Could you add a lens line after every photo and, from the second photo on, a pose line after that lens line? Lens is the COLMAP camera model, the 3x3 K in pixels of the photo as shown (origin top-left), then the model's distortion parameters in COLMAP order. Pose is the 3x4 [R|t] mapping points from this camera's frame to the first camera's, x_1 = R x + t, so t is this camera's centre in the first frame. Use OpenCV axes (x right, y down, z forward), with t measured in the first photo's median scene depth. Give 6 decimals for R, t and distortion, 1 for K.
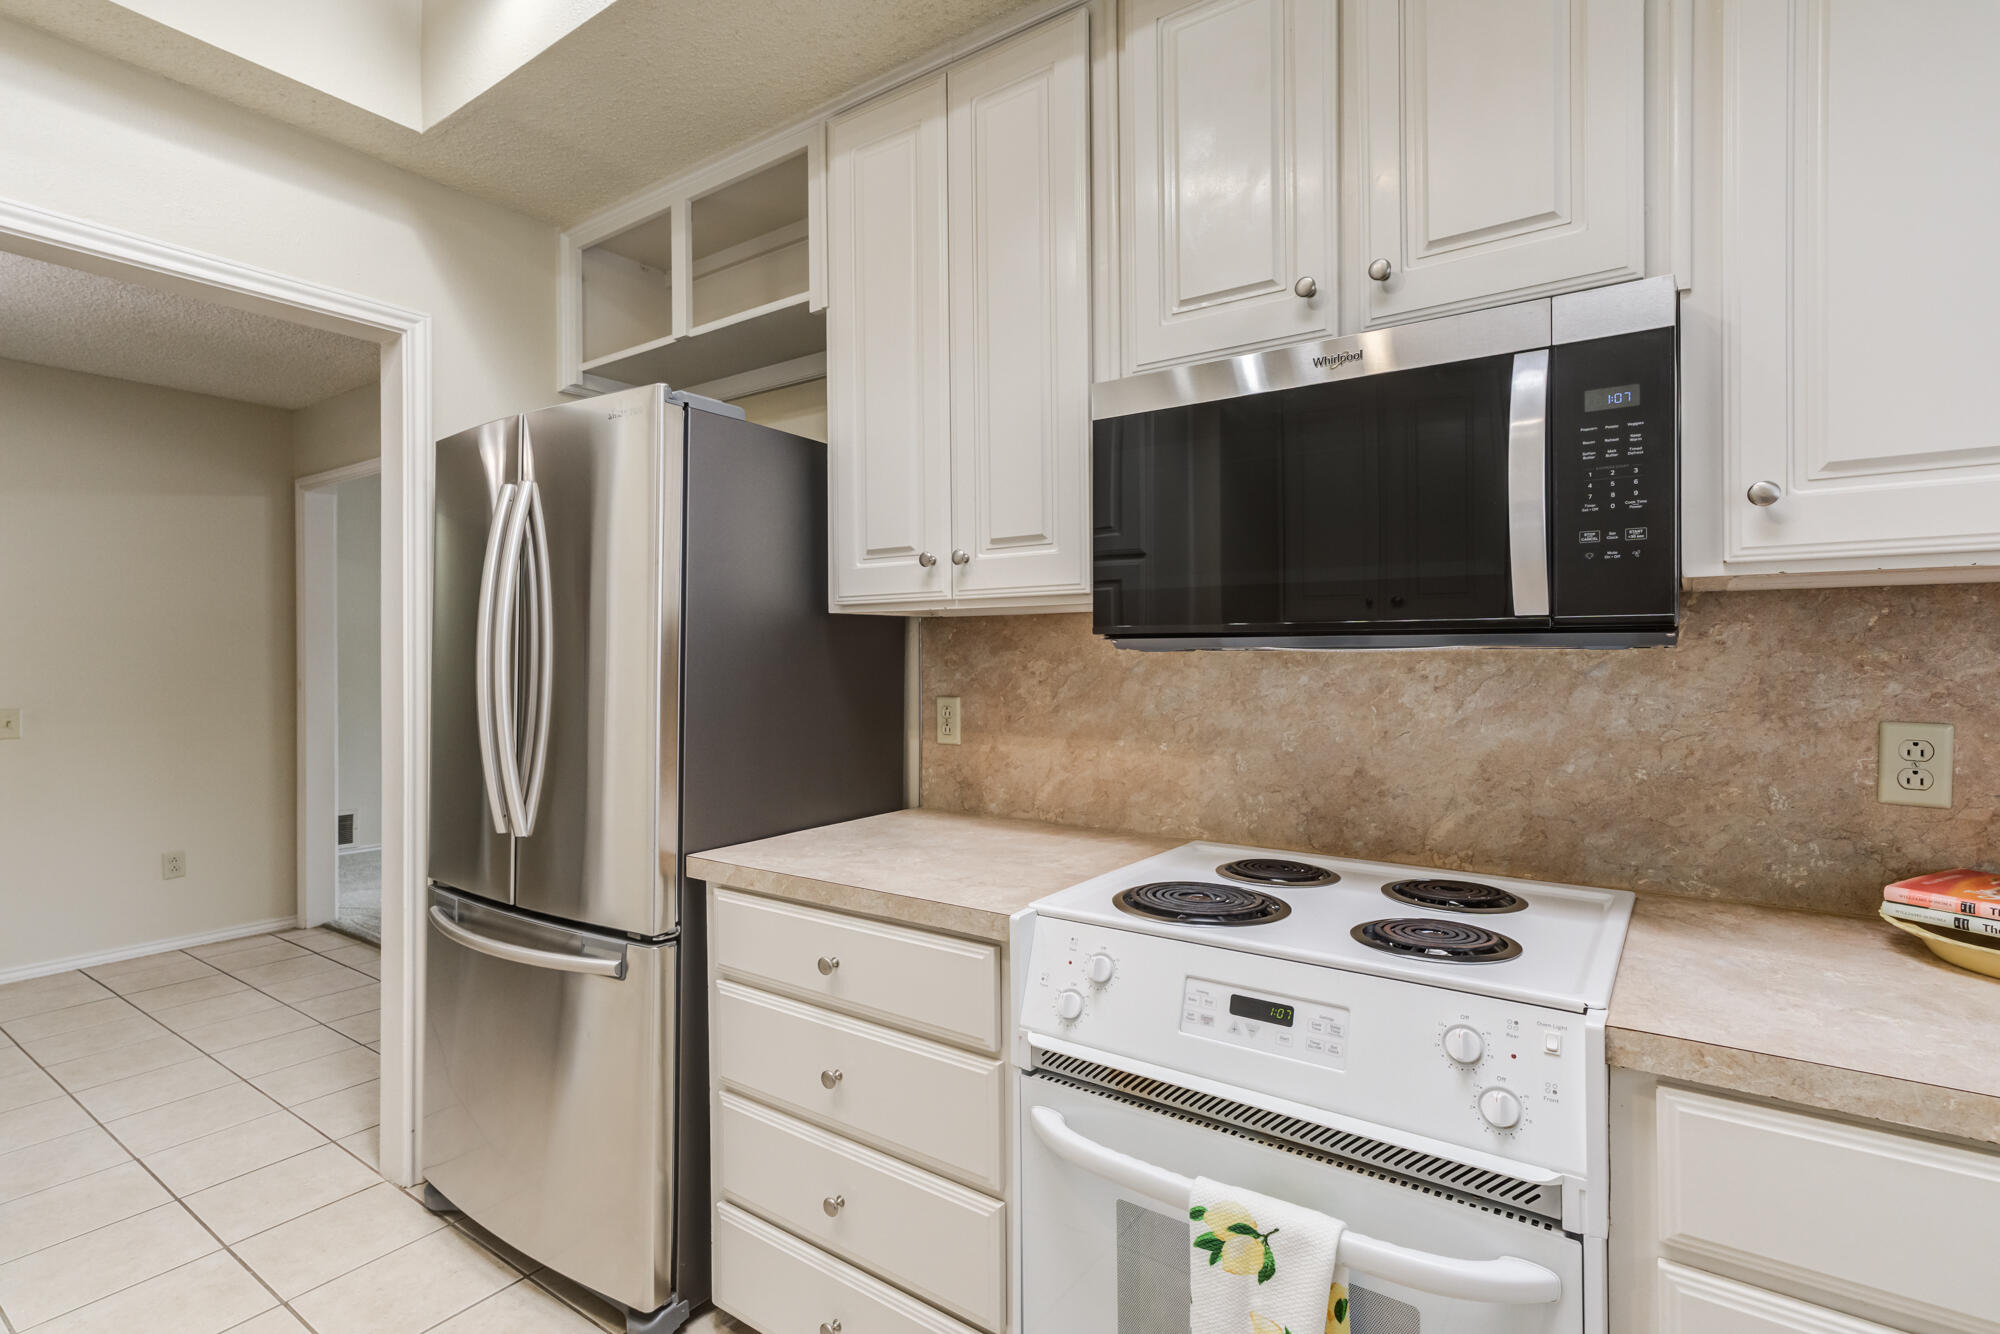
lens RADIAL K [[939.2, 0, 1032.8], [0, 939.2, 654.4], [0, 0, 1]] dist [0.000936, 0.000258]
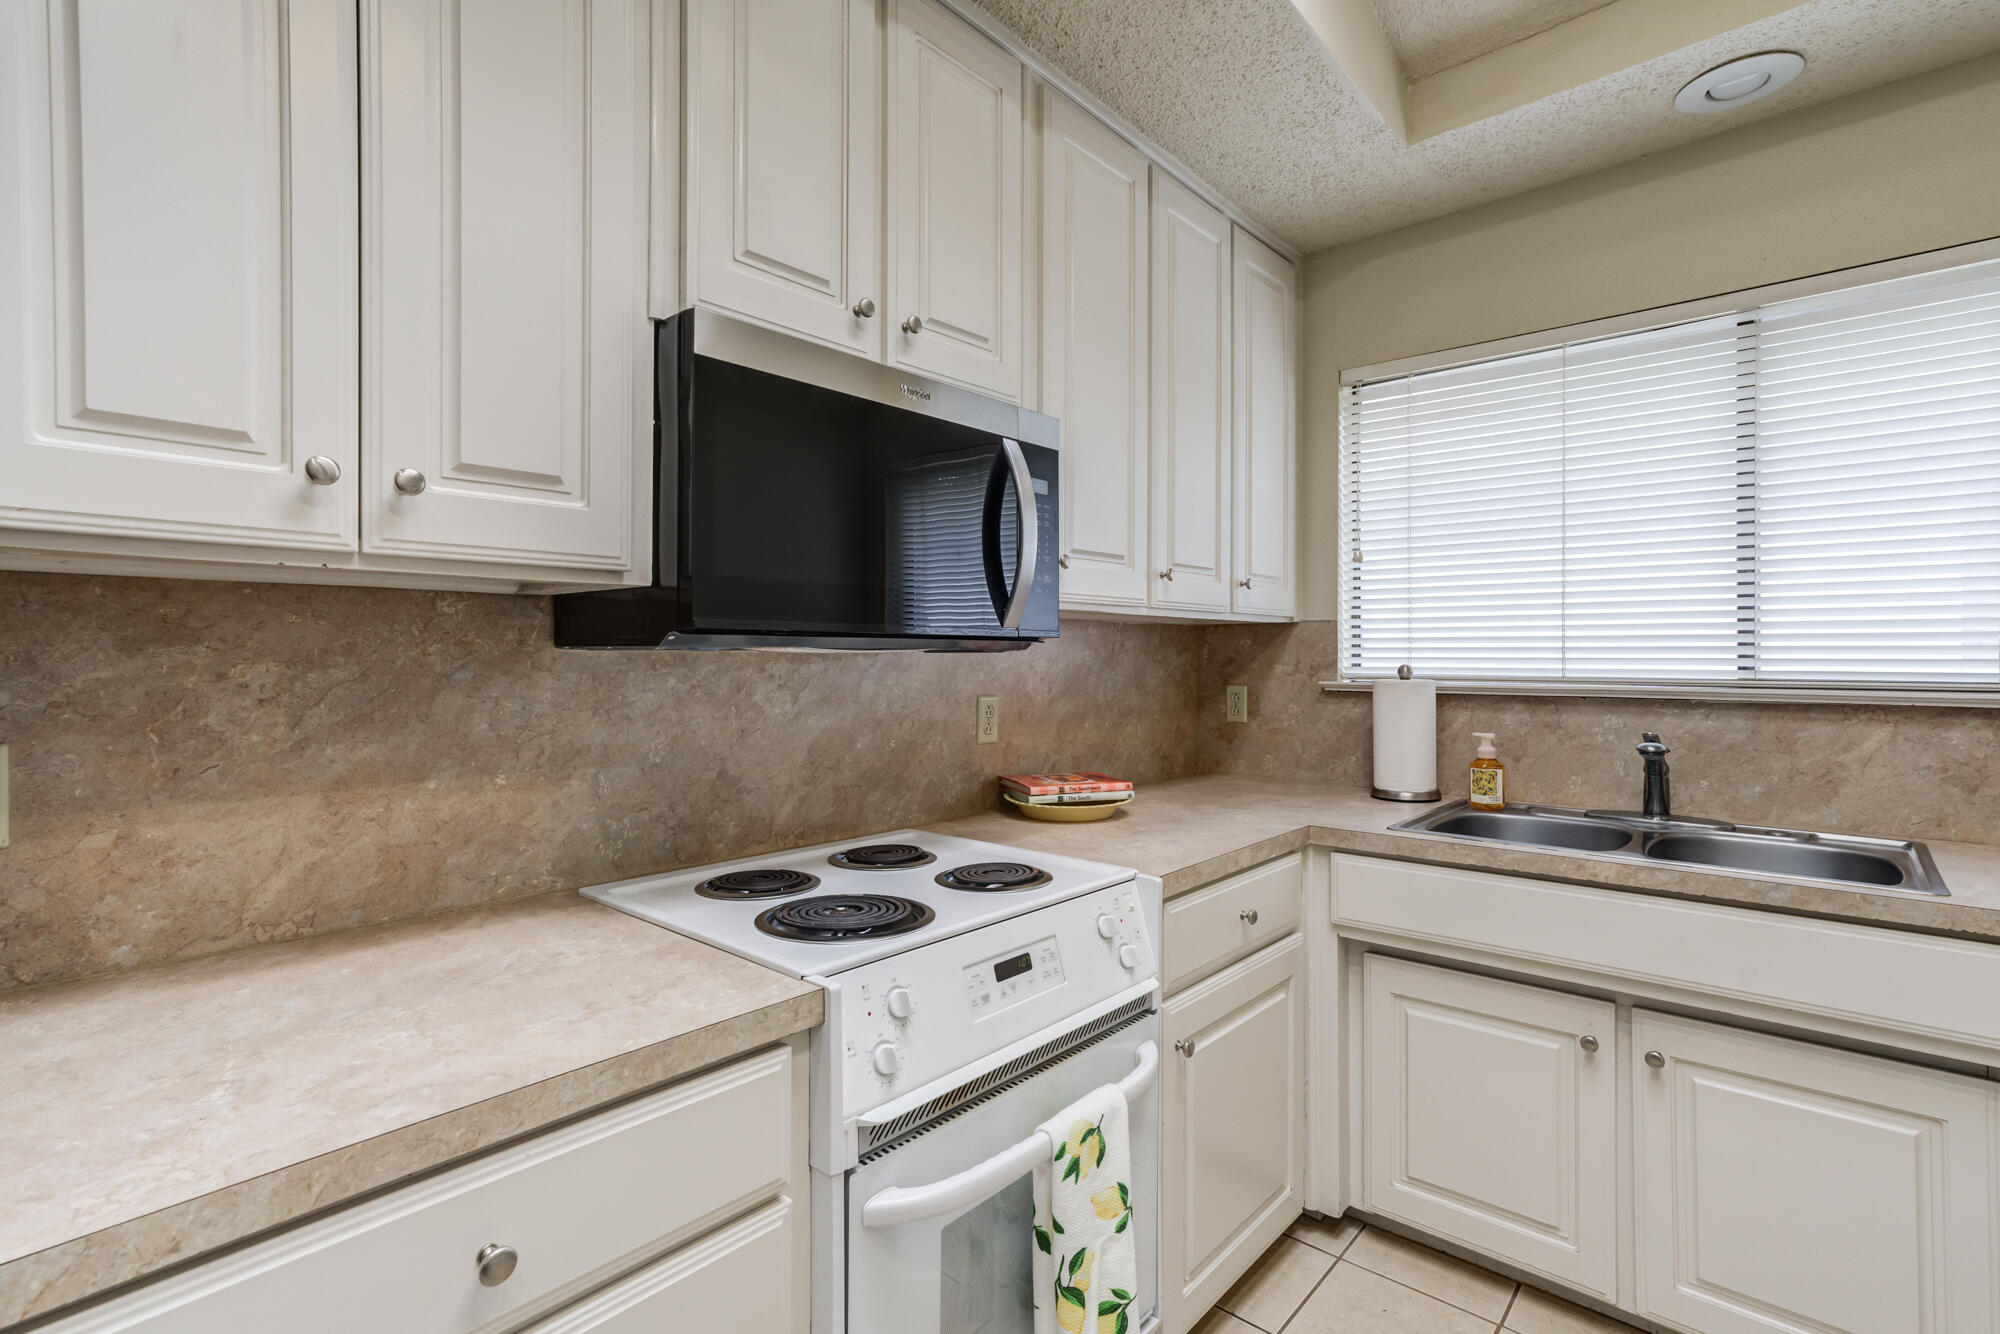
lens RADIAL K [[946.0, 0, 979.6], [0, 946.0, 652.5], [0, 0, 1]] dist [-0.004093, 0.007975]
pose [[0.140648, 0.004551, 0.990049, -0.635480], [-0.004626, 0.999982, -0.003940, -0.000034], [-0.990049, -0.004026, 0.140667, 0.617499]]
